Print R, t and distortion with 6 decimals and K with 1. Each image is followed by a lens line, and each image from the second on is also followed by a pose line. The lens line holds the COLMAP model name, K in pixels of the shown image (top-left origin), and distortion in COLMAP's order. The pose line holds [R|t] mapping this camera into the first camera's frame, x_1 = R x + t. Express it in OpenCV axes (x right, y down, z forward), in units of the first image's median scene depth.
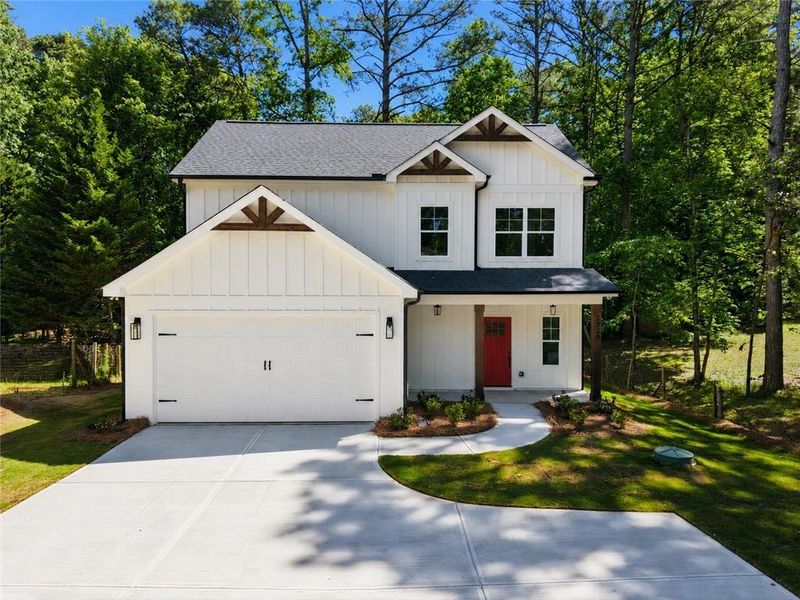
lens RADIAL K [[543.0, 0, 409.2], [0, 543.0, 298.9], [0, 0, 1]] dist [0.079109, -0.000163]
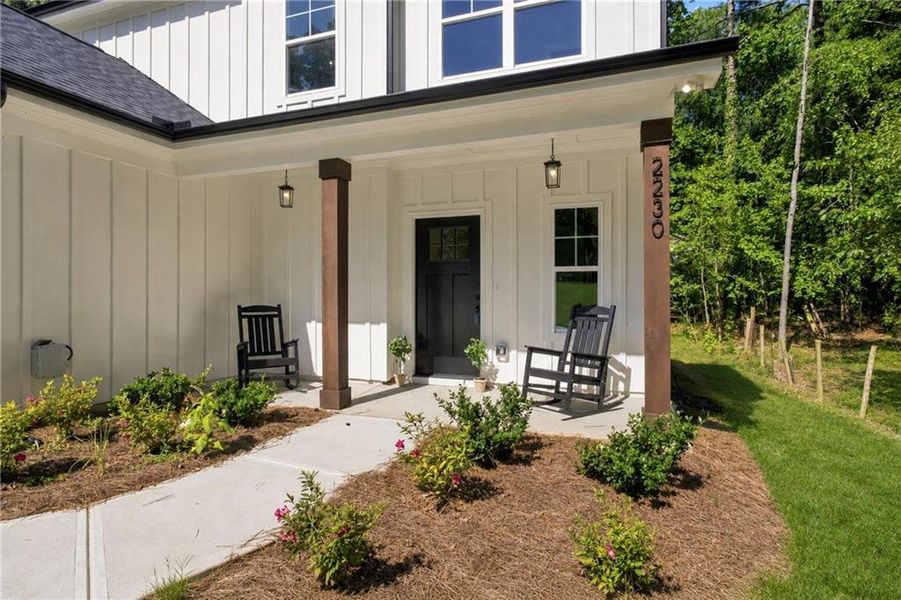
lens RADIAL K [[516.0, 0, 425.8], [0, 516.0, 298.7], [0, 0, 1]] dist [-0.001621, -0.000036]
pose [[0.925697, -0.002657, -0.378256, 0.303936], [-0.002084, 0.999924, -0.012125, 0.104791], [0.378260, 0.012012, 0.925622, 0.621650]]
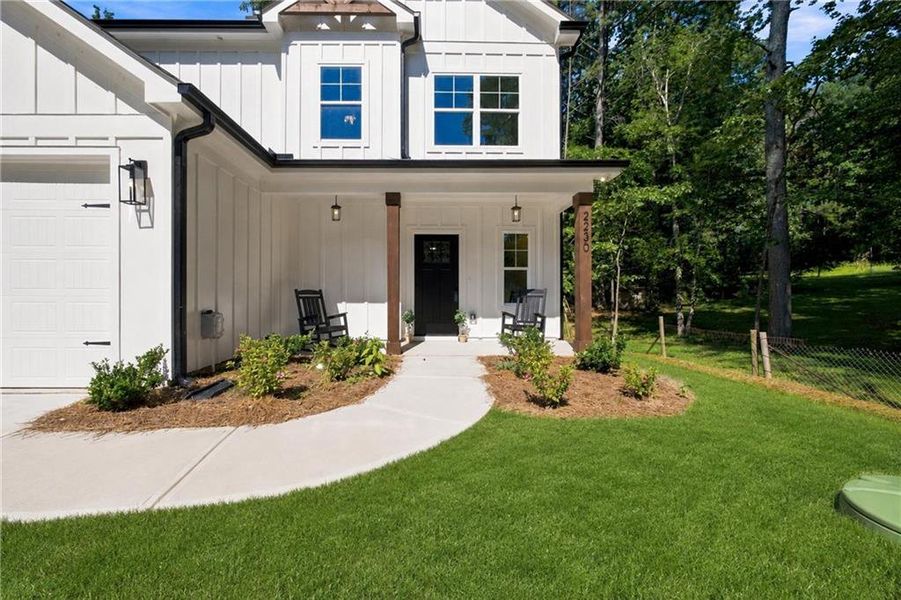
lens RADIAL K [[383.3, 0, 445.4], [0, 383.3, 298.3], [0, 0, 1]] dist [-0.014107, 0.000615]
pose [[0.999874, -0.003966, 0.015361, 0.165523], [0.004063, 0.999972, -0.006309, 0.118561], [-0.015335, 0.006371, 0.999862, 0.525041]]
